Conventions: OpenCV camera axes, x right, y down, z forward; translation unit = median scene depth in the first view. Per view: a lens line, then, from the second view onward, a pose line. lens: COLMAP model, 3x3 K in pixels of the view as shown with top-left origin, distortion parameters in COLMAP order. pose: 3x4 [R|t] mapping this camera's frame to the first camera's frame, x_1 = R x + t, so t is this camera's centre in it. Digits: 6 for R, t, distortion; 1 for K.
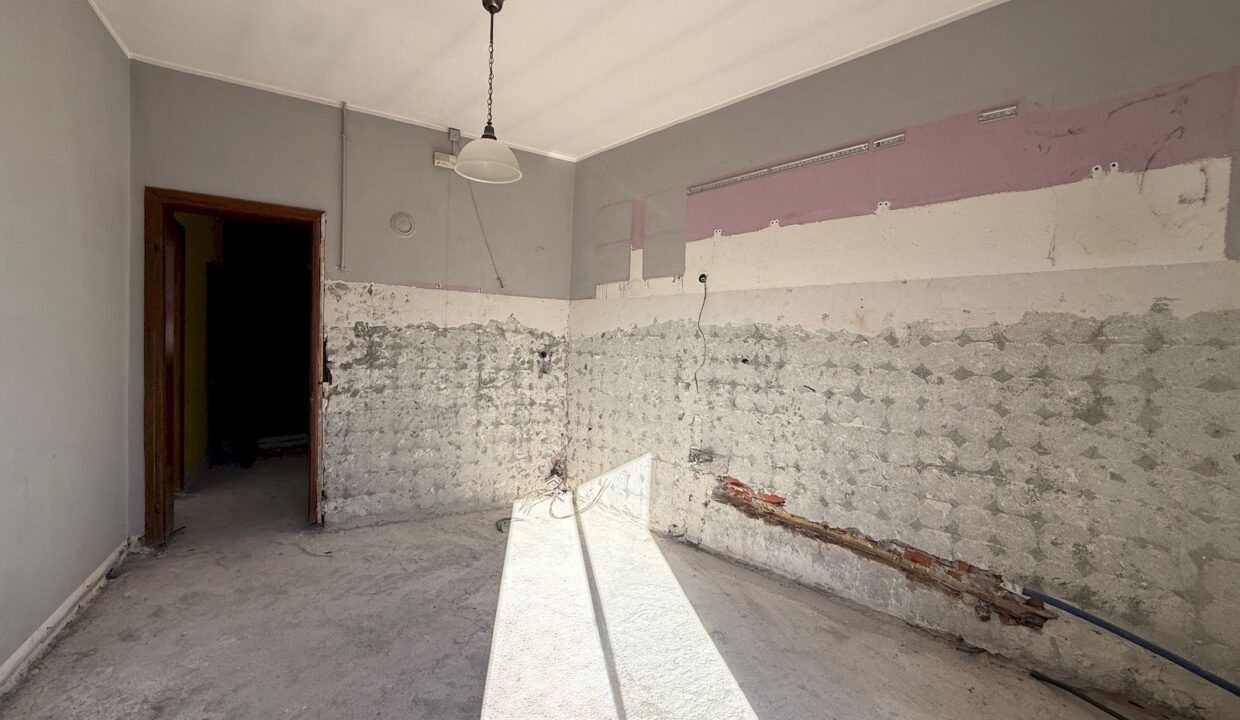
lens RADIAL K [[495.4, 0, 618.3], [0, 495.4, 364.2], [0, 0, 1]] dist [0.001431, 0.000230]
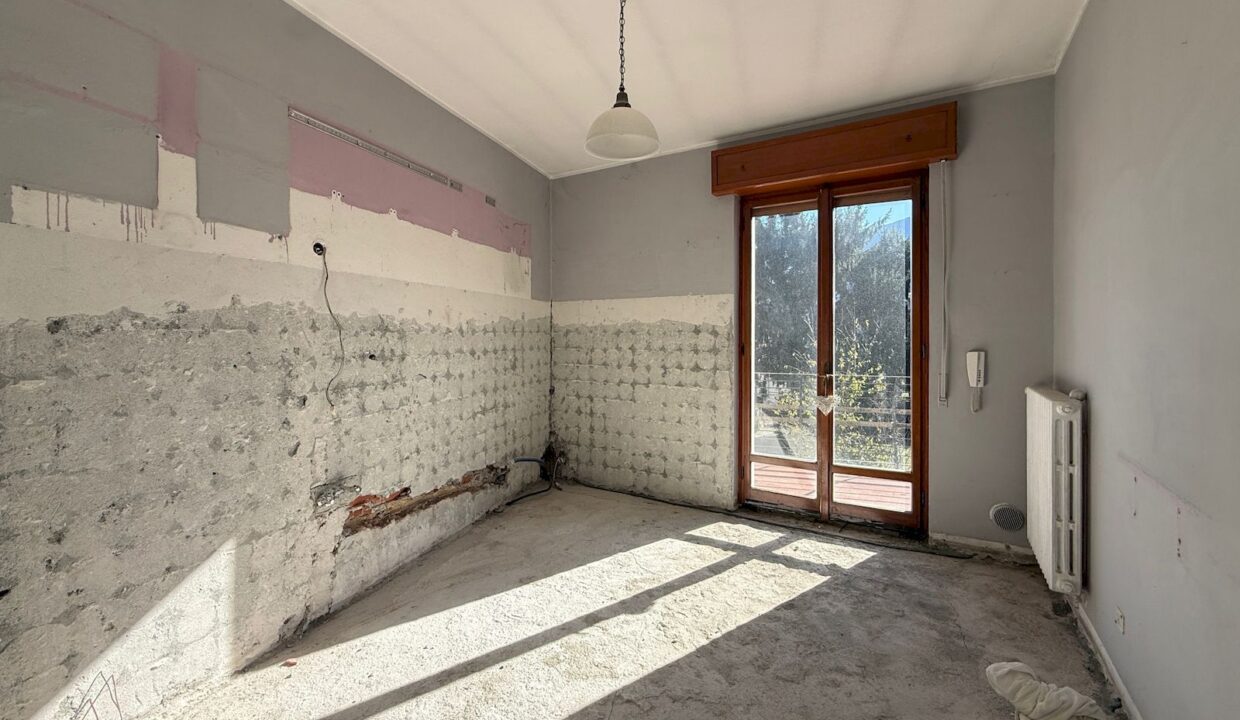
lens RADIAL K [[495.4, 0, 615.7], [0, 495.4, 348.3], [0, 0, 1]] dist [0.001431, 0.000230]
pose [[-0.440332, -0.051470, 0.896358, -0.724212], [0.026012, 0.997205, 0.070038, -0.072288], [-0.897458, 0.054156, -0.437763, 0.996686]]
